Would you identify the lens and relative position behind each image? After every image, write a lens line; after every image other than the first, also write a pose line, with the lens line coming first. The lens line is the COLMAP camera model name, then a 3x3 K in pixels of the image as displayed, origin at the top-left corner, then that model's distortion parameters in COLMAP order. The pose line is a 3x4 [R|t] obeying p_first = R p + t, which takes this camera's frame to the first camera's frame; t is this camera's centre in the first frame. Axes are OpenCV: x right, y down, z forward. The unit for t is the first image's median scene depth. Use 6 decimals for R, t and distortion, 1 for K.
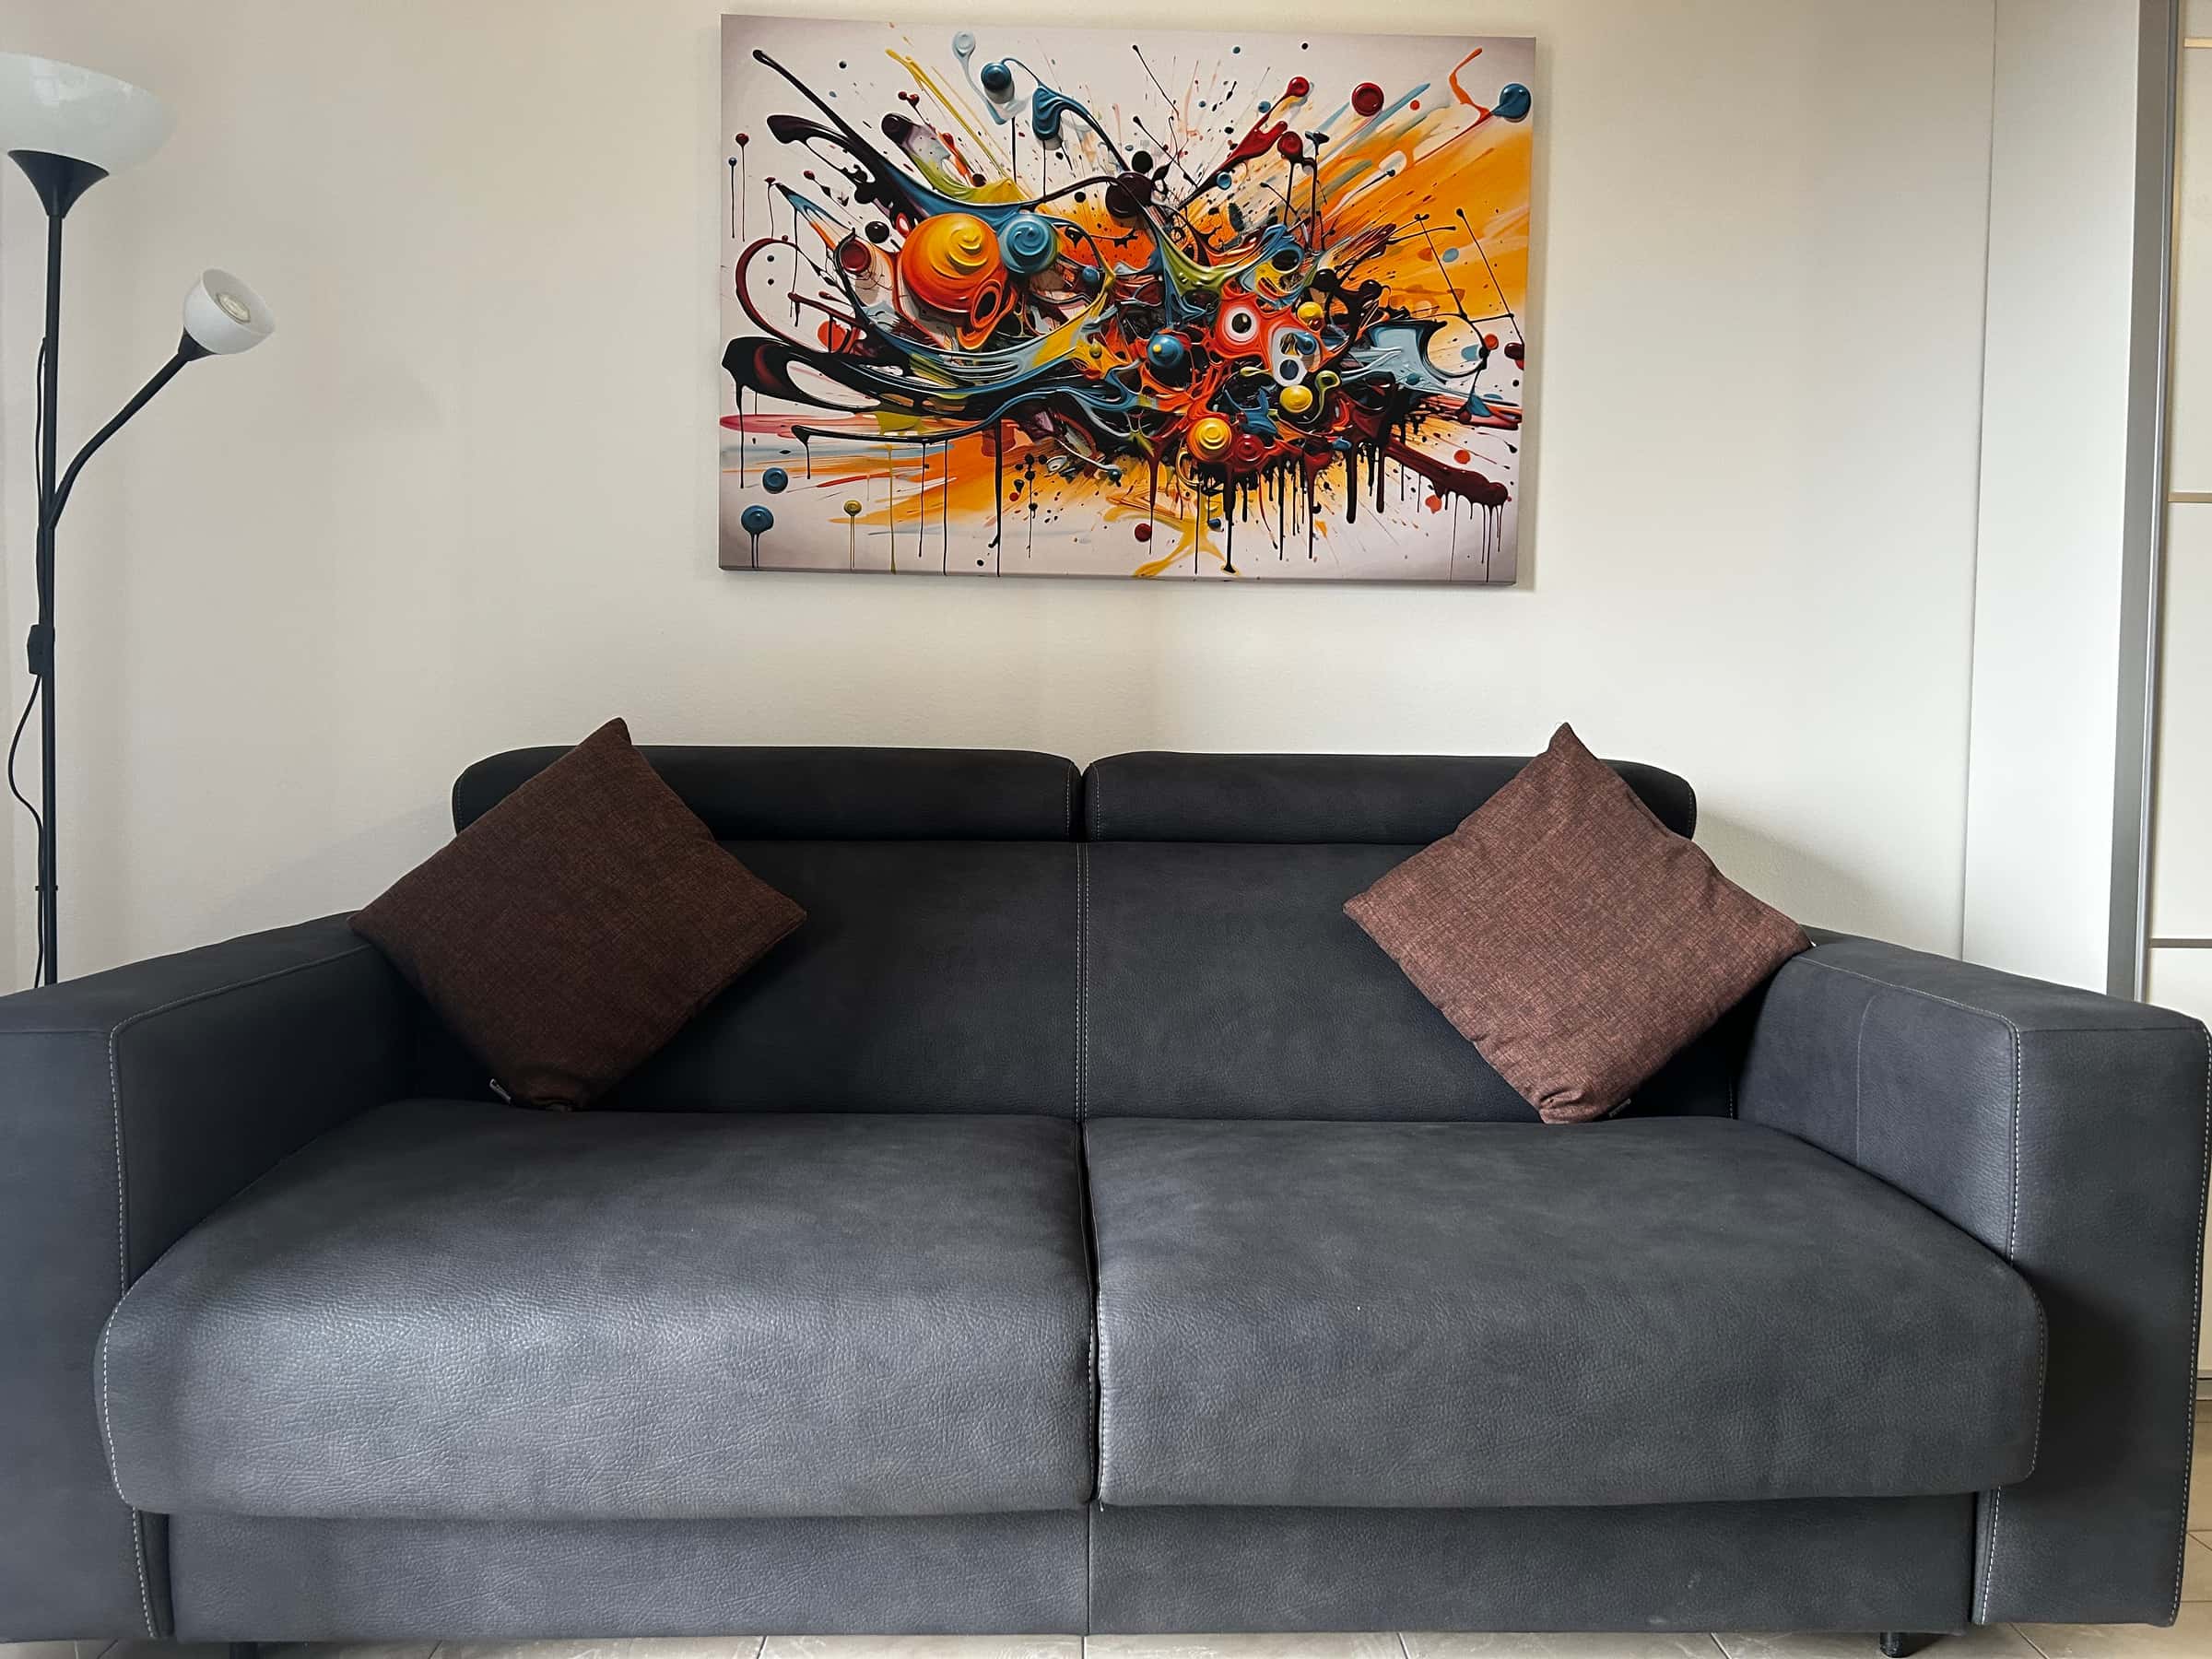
lens RADIAL K [[1690.7, 0, 1111.3], [0, 1690.7, 822.3], [0, 0, 1]] dist [0.046850, -0.050774]
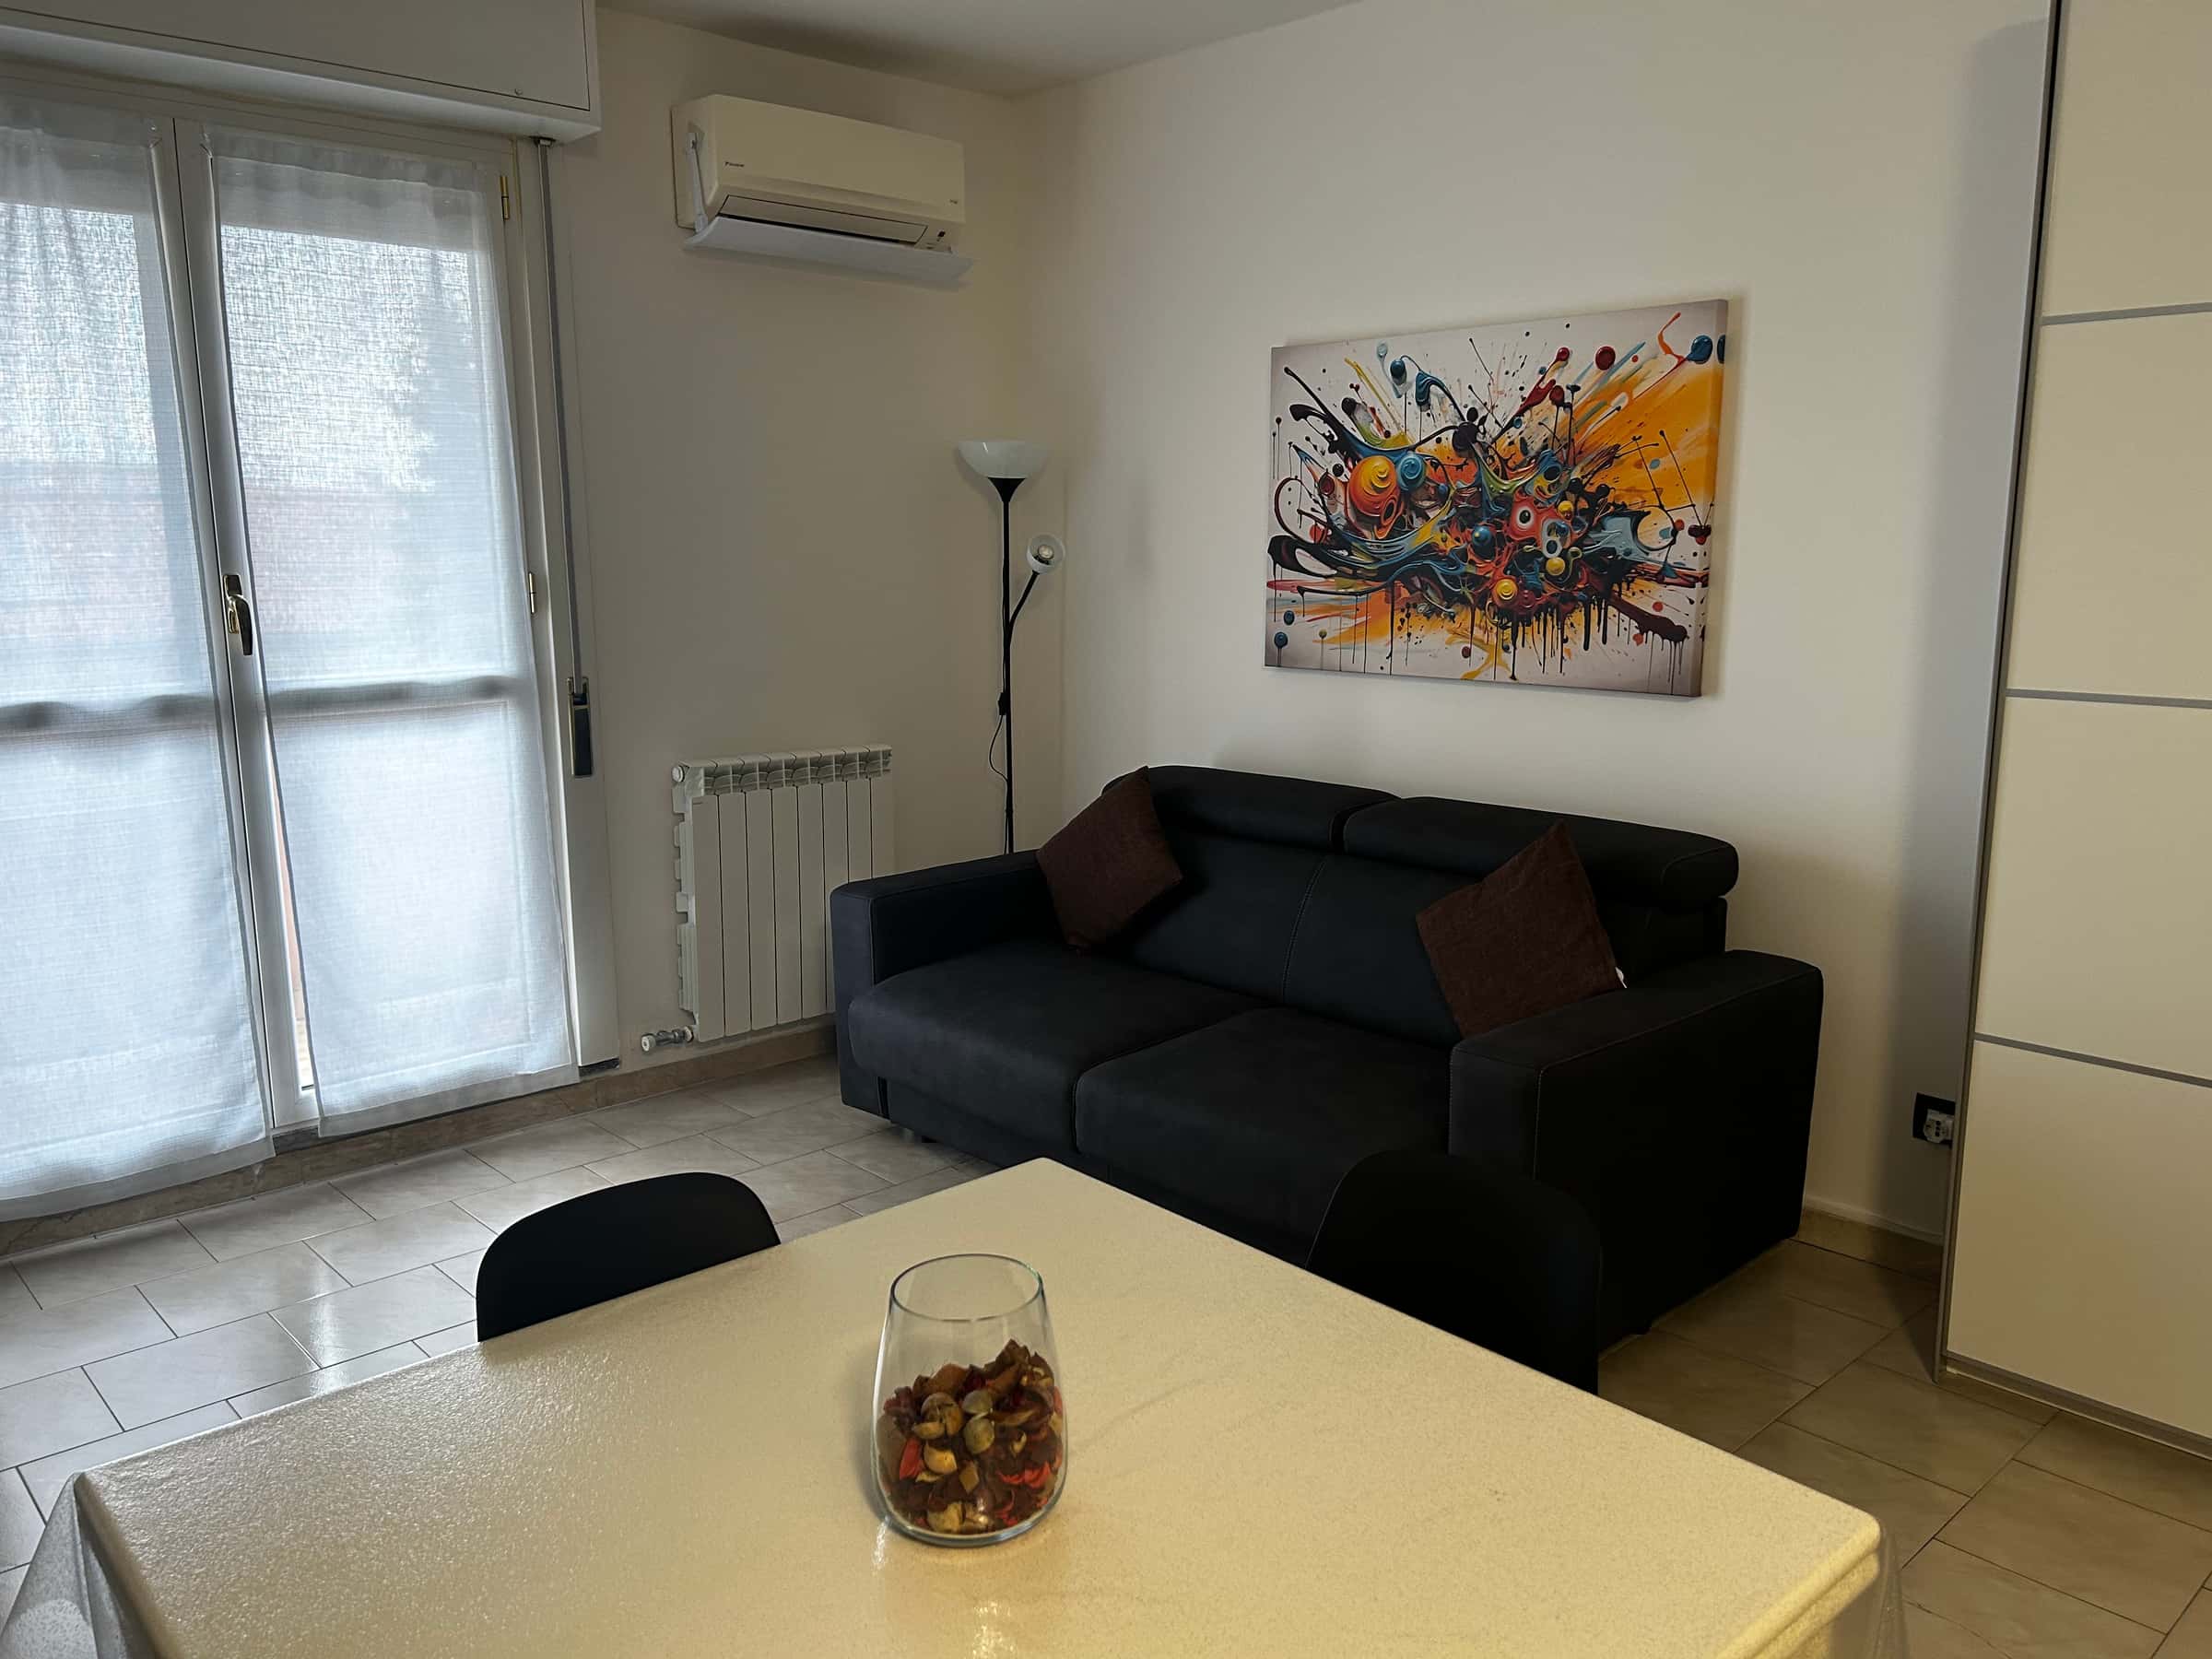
lens RADIAL K [[1690.7, 0, 1110.6], [0, 1690.7, 839.4], [0, 0, 1]] dist [0.046850, -0.050774]
pose [[0.646217, 0.128130, -0.752320, 1.020800], [-0.000545, 0.985882, 0.167441, -0.264504], [0.763153, -0.107793, 0.637164, -0.283696]]
